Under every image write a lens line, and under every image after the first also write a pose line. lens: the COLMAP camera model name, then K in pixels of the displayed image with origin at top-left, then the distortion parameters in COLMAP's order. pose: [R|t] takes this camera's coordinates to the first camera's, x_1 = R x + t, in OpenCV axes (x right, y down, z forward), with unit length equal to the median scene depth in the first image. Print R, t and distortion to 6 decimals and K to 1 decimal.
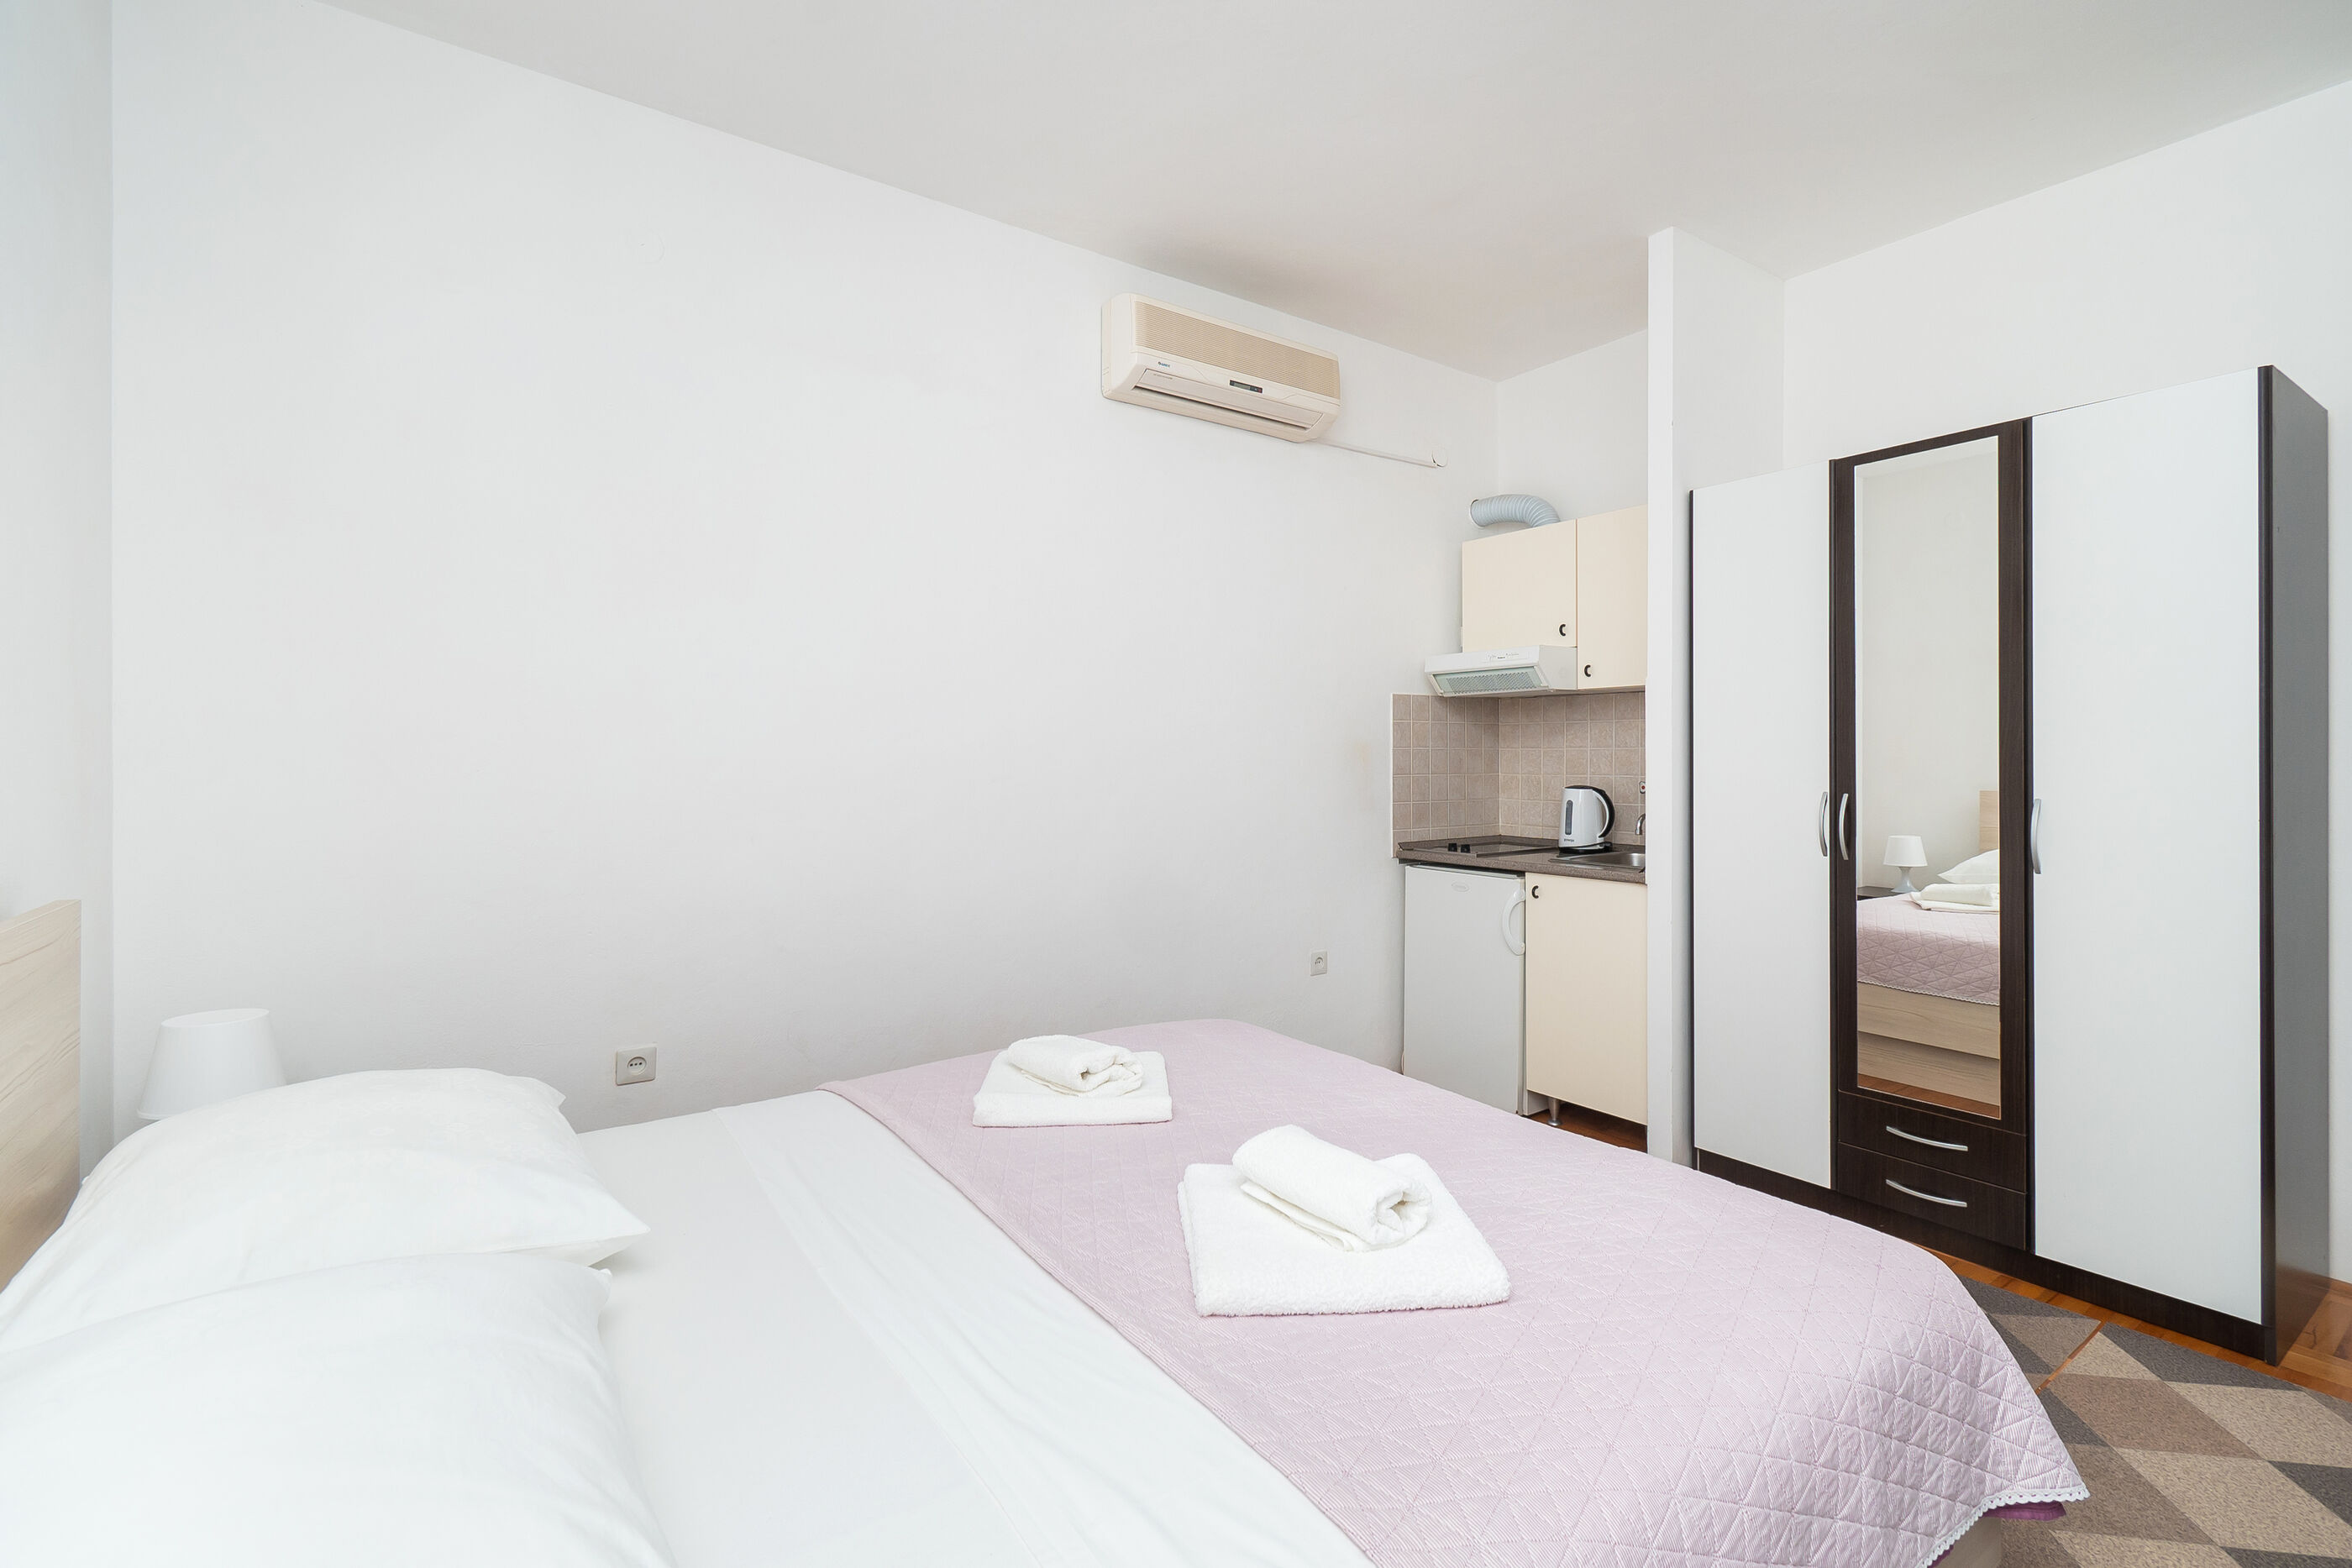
lens RADIAL K [[1042.6, 0, 1179.8], [0, 1042.6, 786.8], [0, 0, 1]] dist [-0.002021, 0.000054]
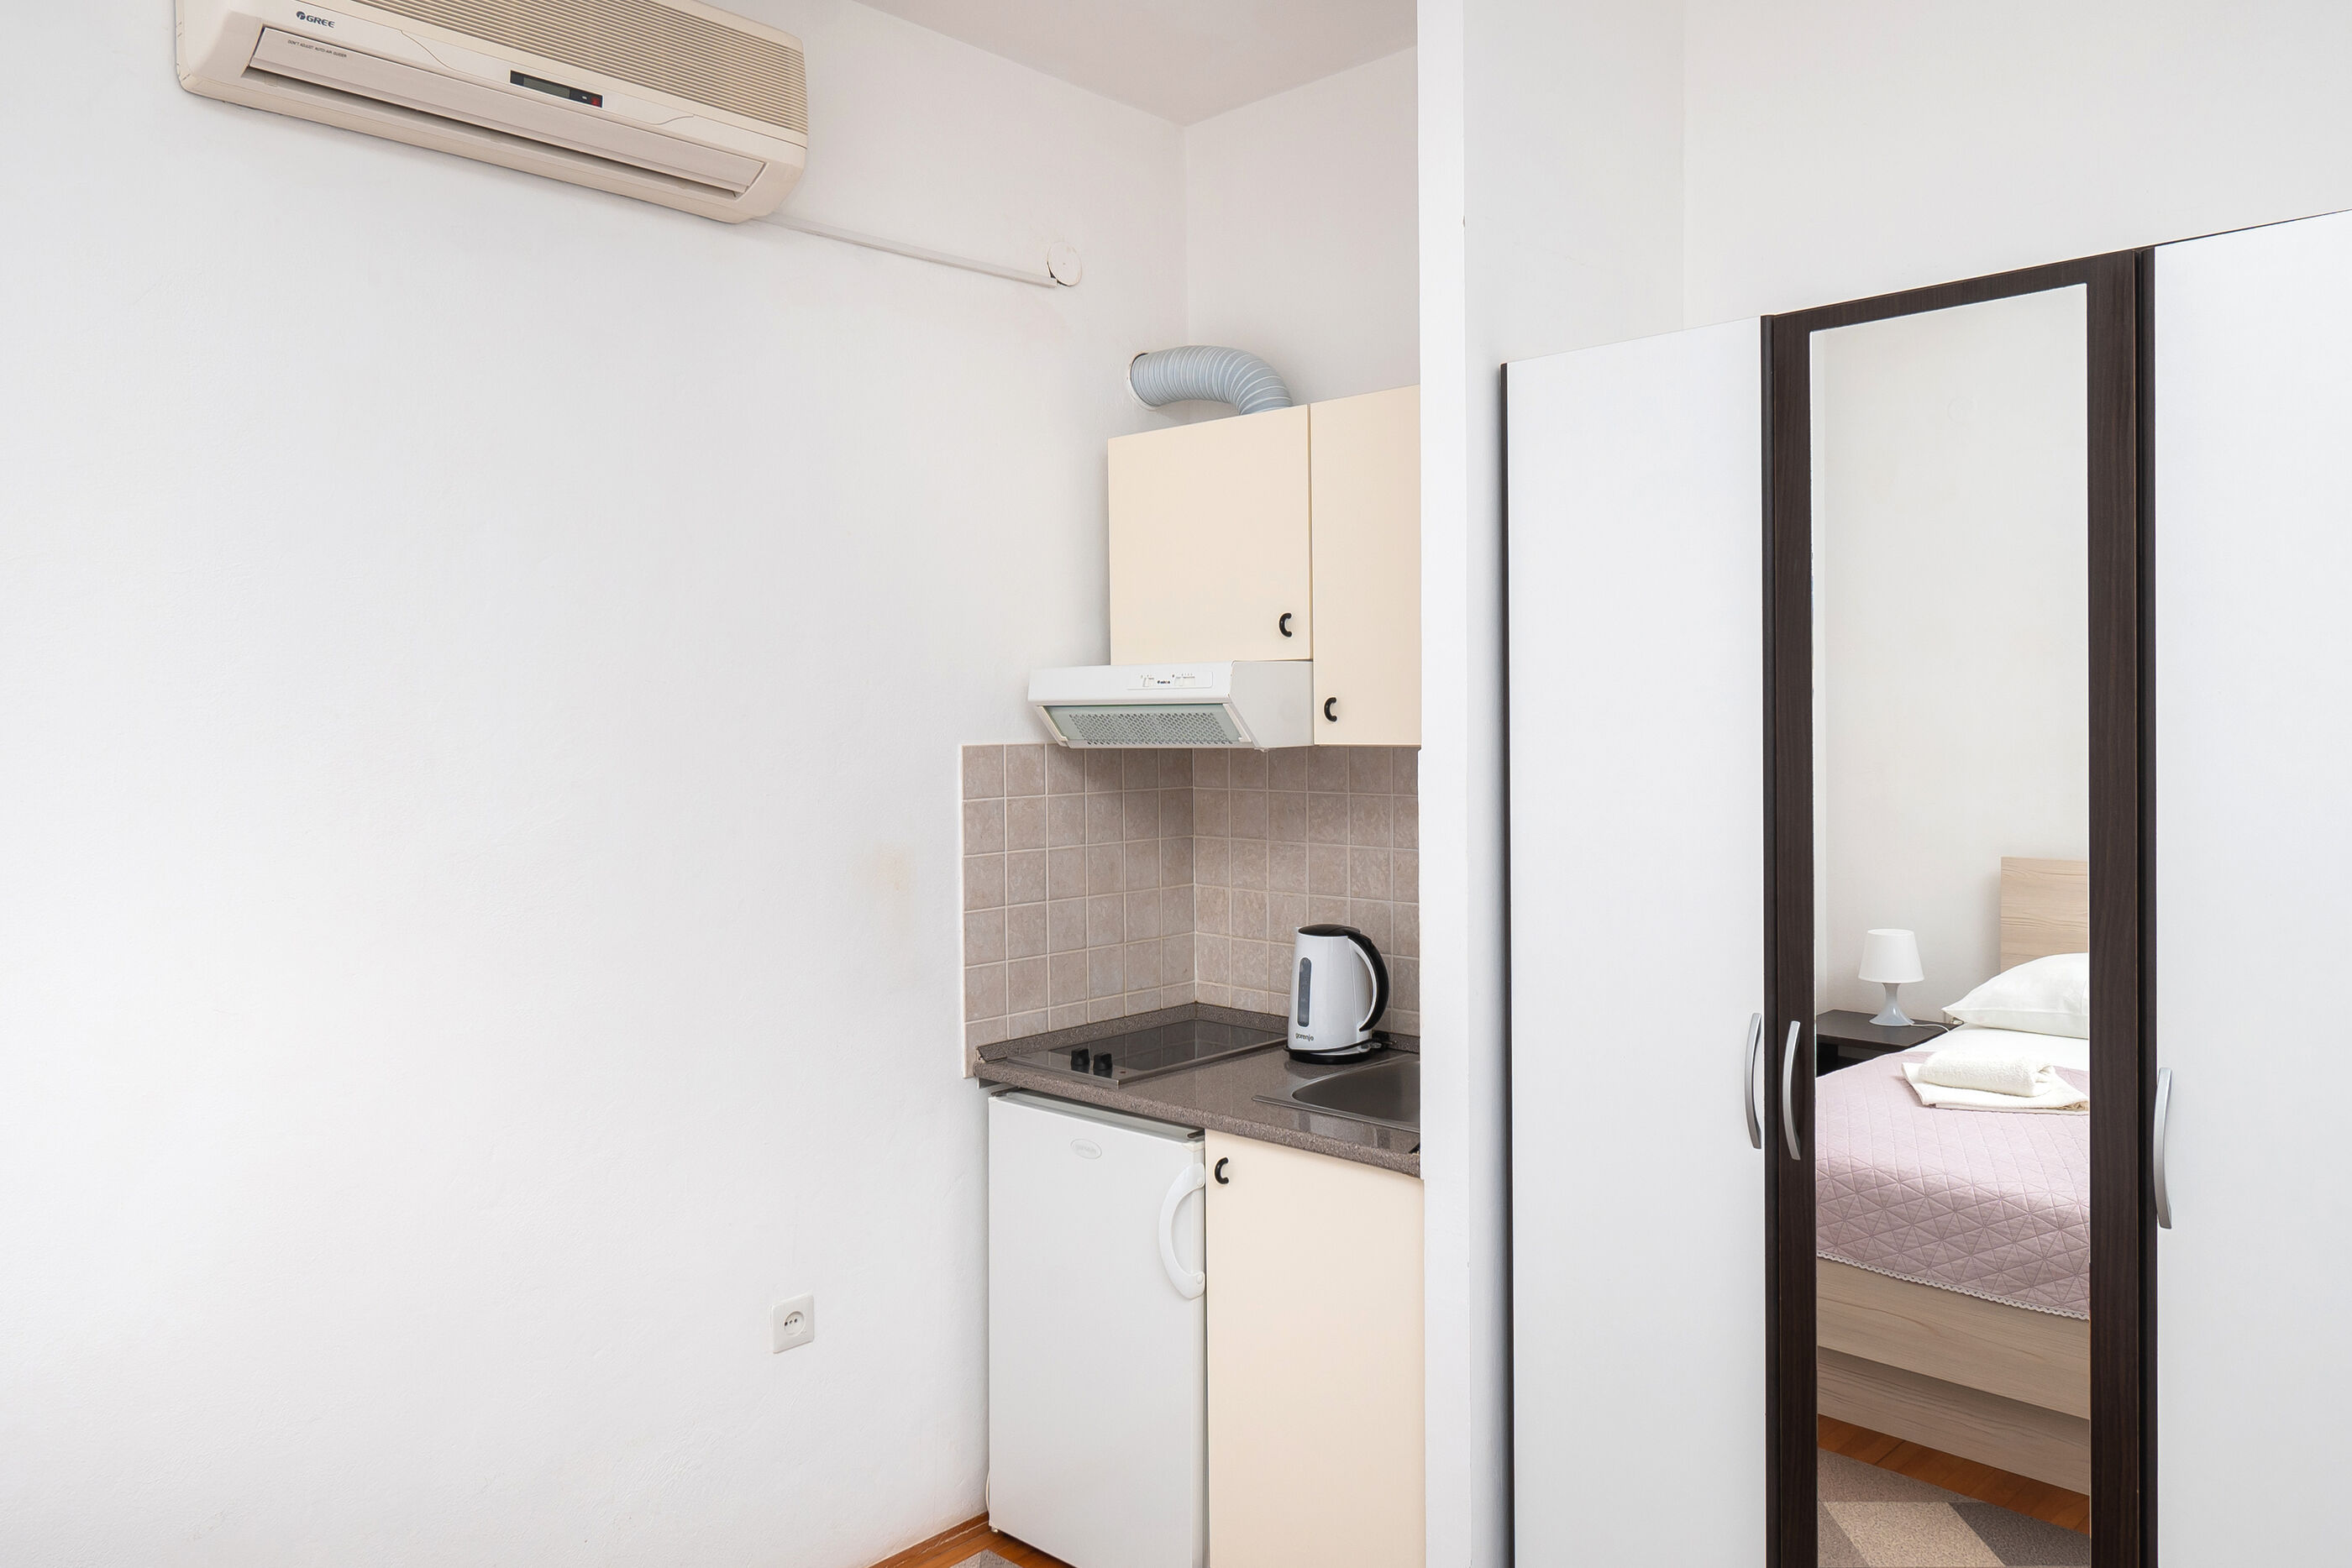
lens RADIAL K [[1588.6, 0, 1170.4], [0, 1588.6, 778.5], [0, 0, 1]] dist [-0.012789, 0.009301]
pose [[0.982327, -0.013360, 0.186693, 0.171025], [0.010172, 0.999786, 0.018027, -0.091885], [-0.186894, -0.015810, 0.982253, 0.260956]]
